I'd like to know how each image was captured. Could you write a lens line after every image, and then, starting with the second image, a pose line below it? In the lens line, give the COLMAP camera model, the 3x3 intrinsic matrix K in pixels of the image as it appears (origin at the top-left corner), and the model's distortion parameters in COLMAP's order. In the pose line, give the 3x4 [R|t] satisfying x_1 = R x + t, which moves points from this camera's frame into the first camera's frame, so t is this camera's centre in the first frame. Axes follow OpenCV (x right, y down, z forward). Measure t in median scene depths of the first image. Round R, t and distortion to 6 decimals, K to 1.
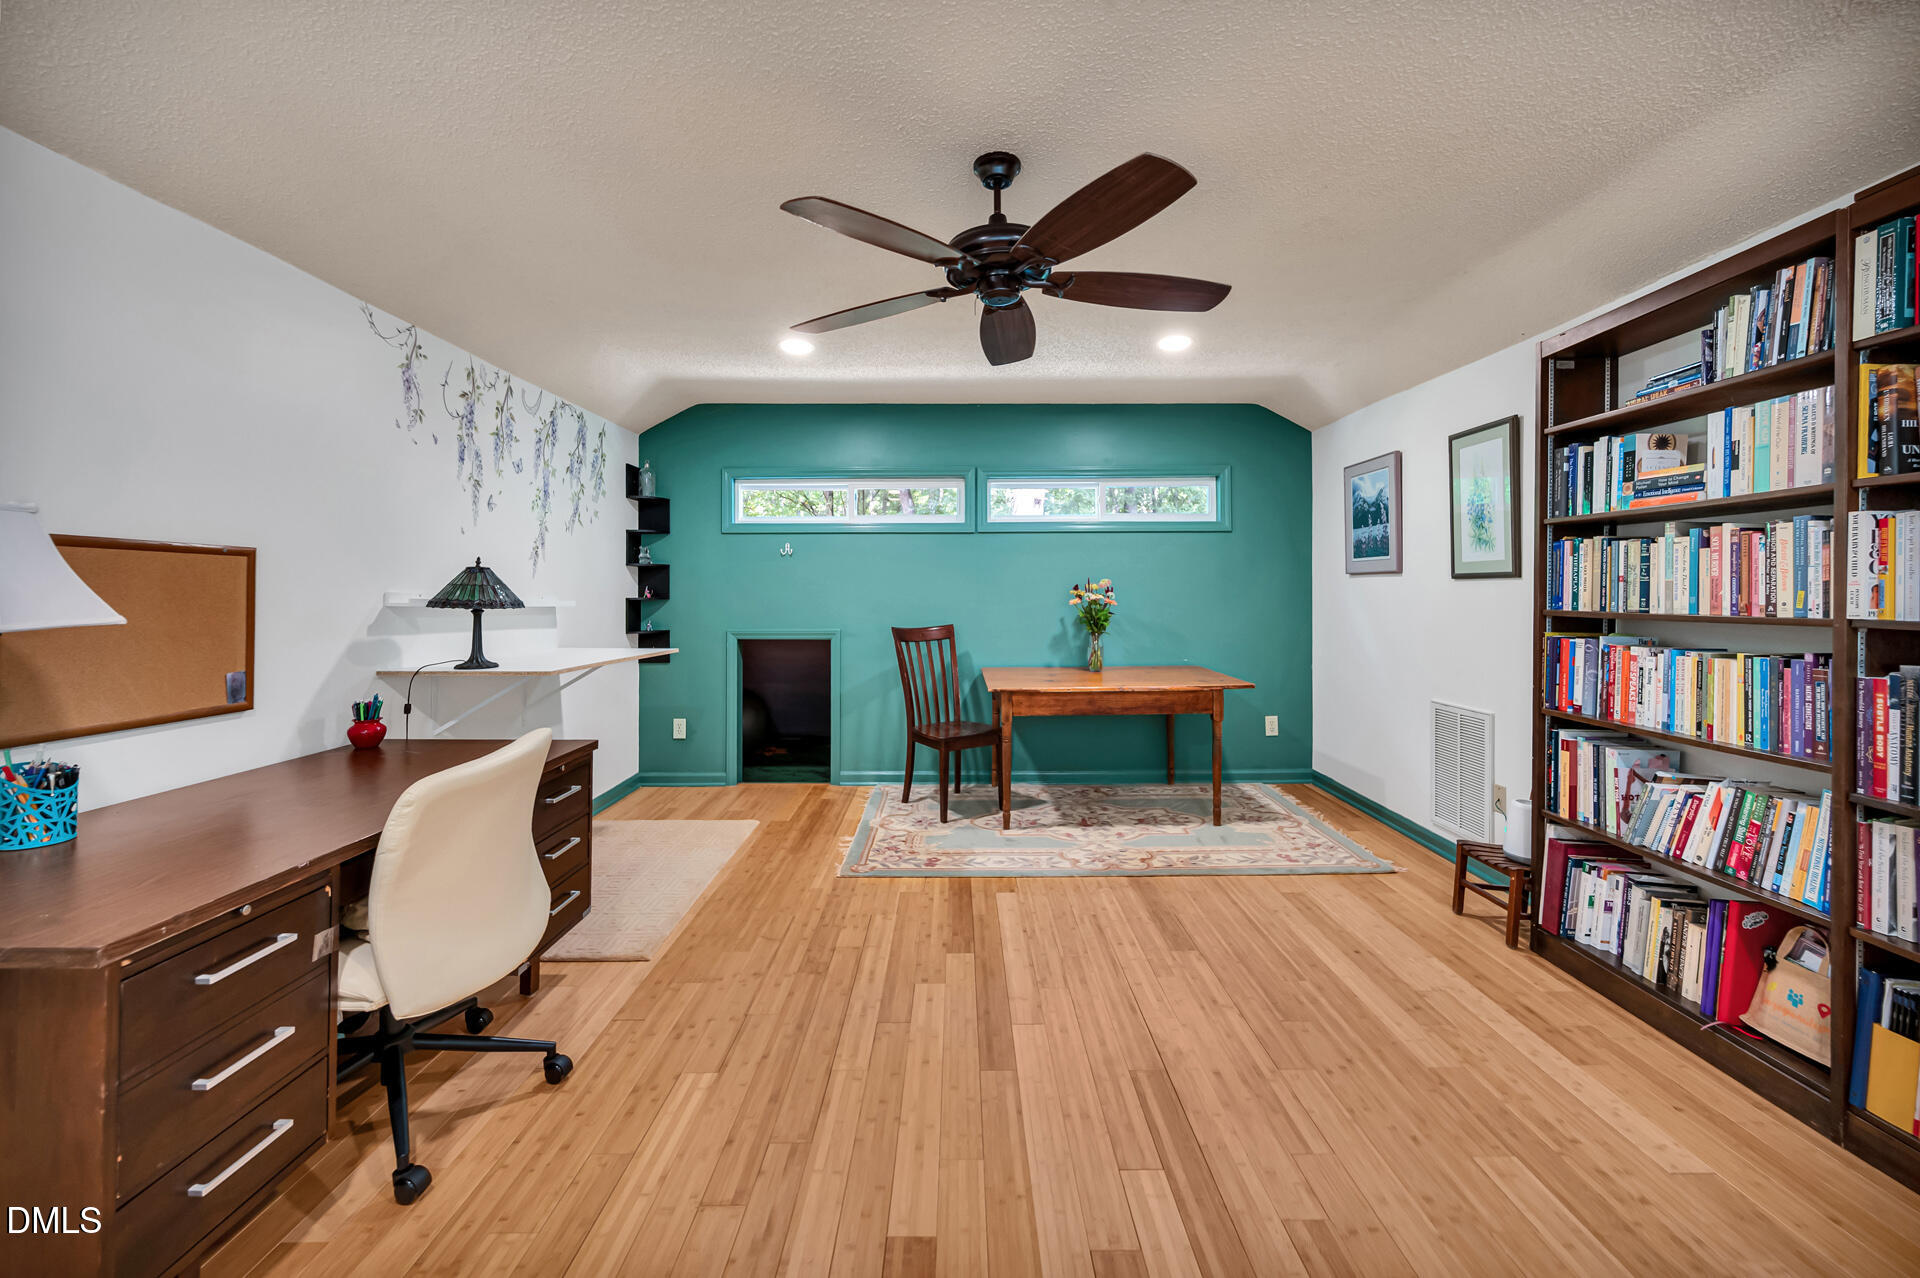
lens RADIAL K [[765.2, 0, 960.0], [0, 765.2, 639.0], [0, 0, 1]] dist [-0.000042, -0.000022]
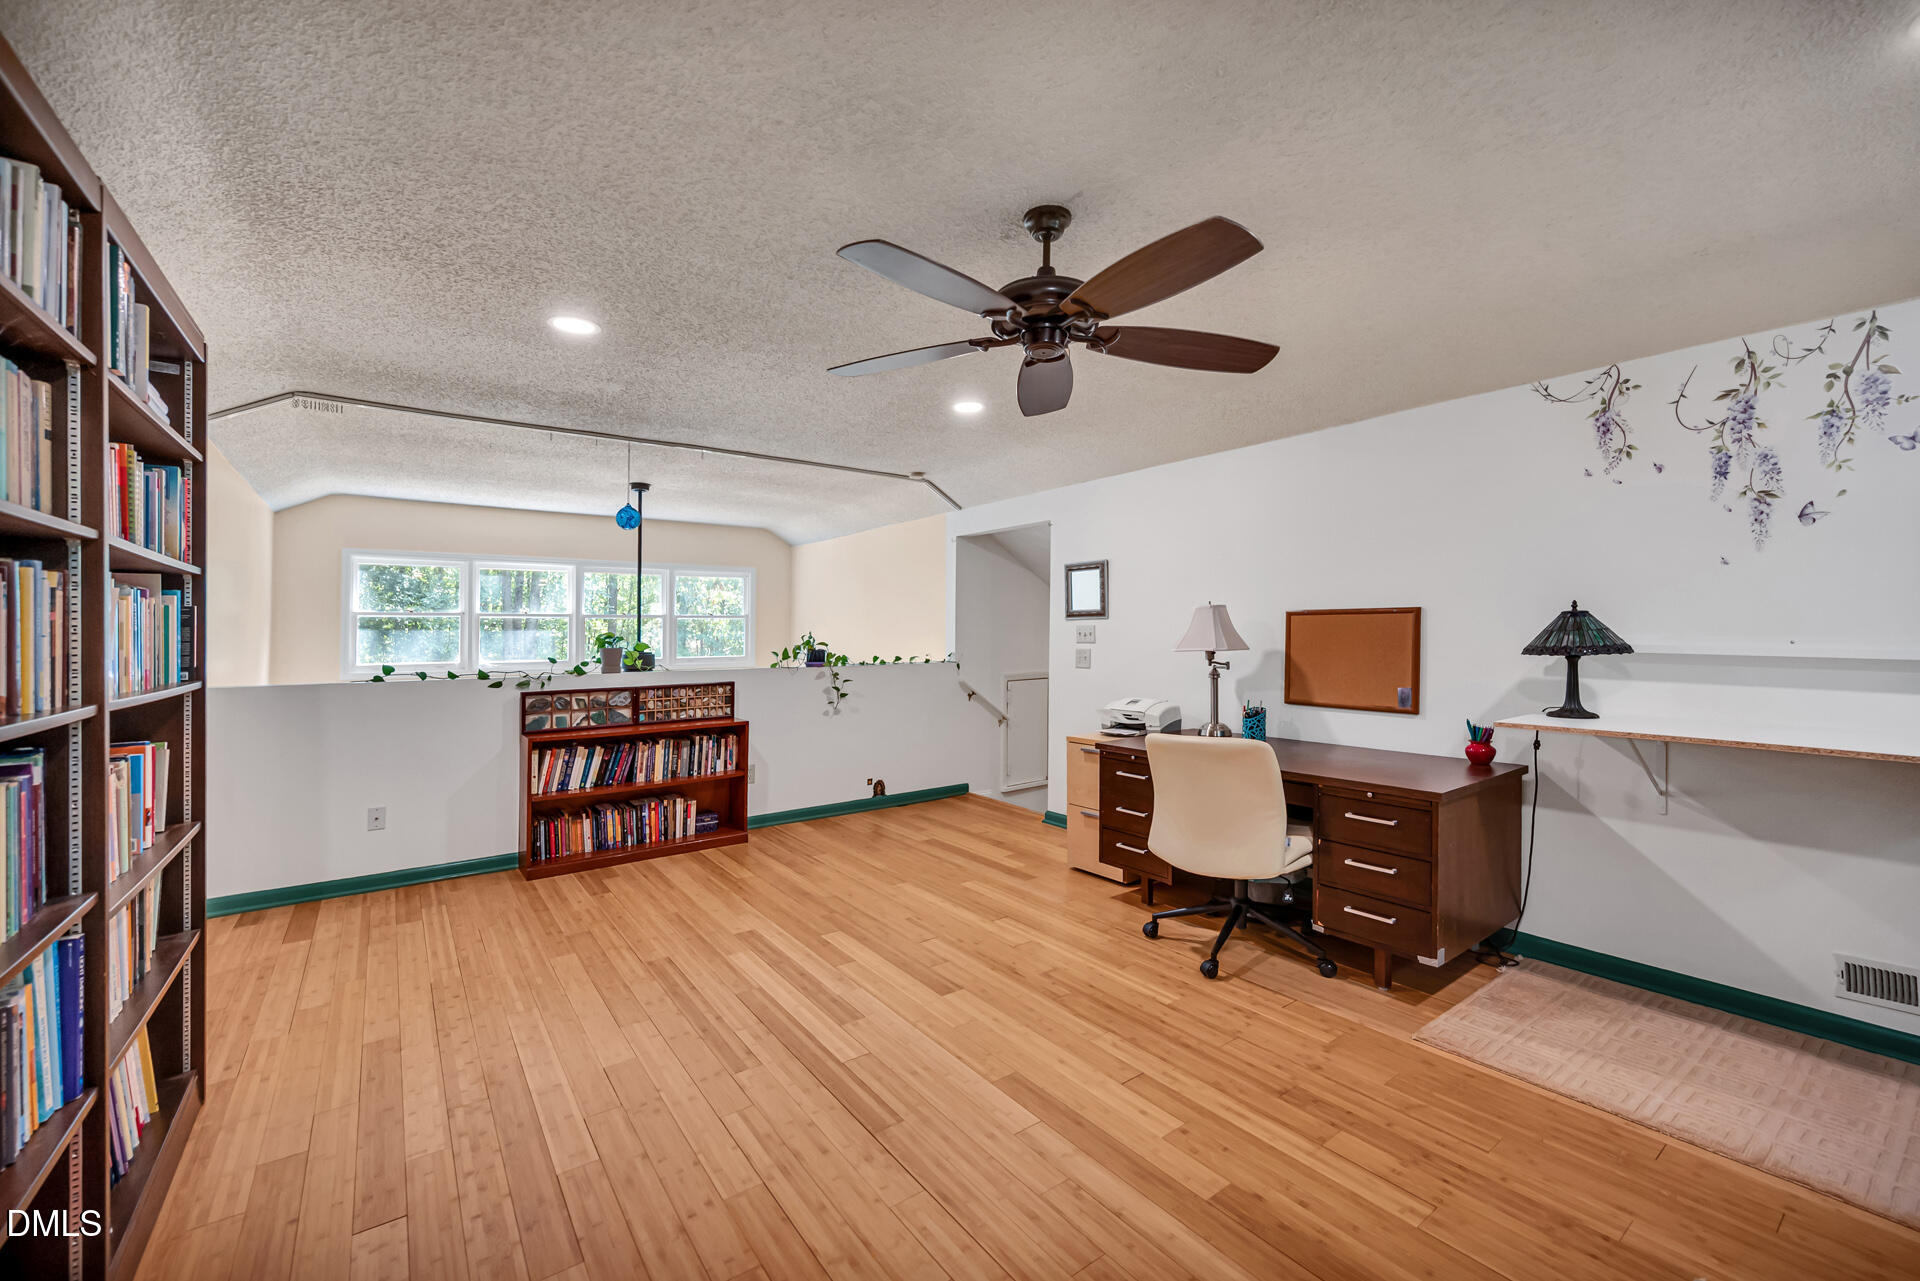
lens RADIAL K [[756.2, 0, 958.2], [0, 756.2, 629.2], [0, 0, 1]] dist [0.001575, -0.000037]
pose [[-0.798541, 0.009961, -0.601859, 0.564602], [-0.023990, 0.998542, 0.048357, -0.102736], [0.601463, 0.053054, -0.797137, 1.340614]]
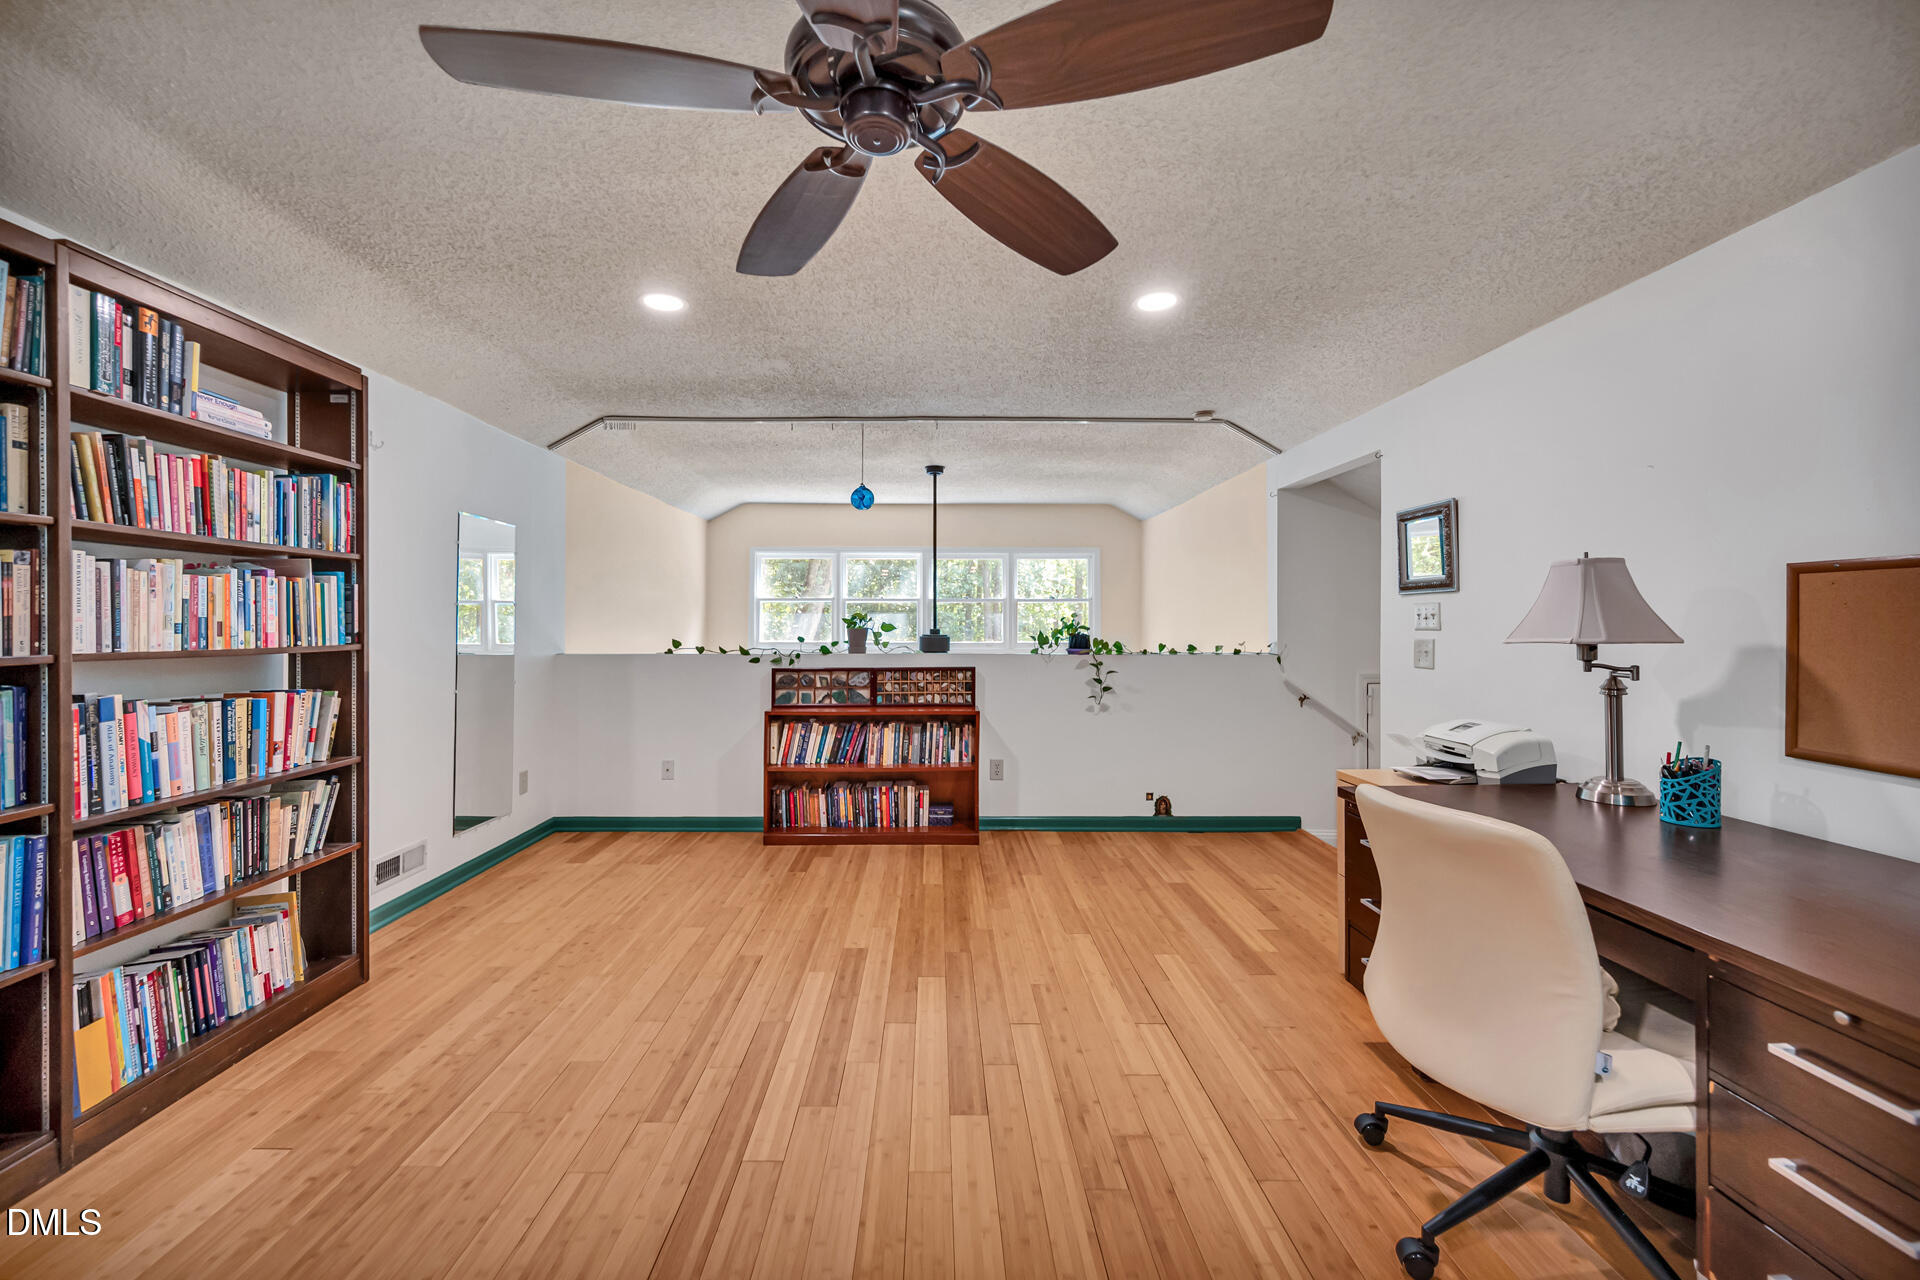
lens RADIAL K [[760.7, 0, 952.4], [0, 760.7, 610.7], [0, 0, 1]] dist [0.001340, -0.000259]
pose [[-0.999750, 0.006270, -0.021475, -0.006802], [0.005302, 0.998981, 0.044831, -0.076713], [0.021734, 0.044706, -0.998764, 1.251619]]
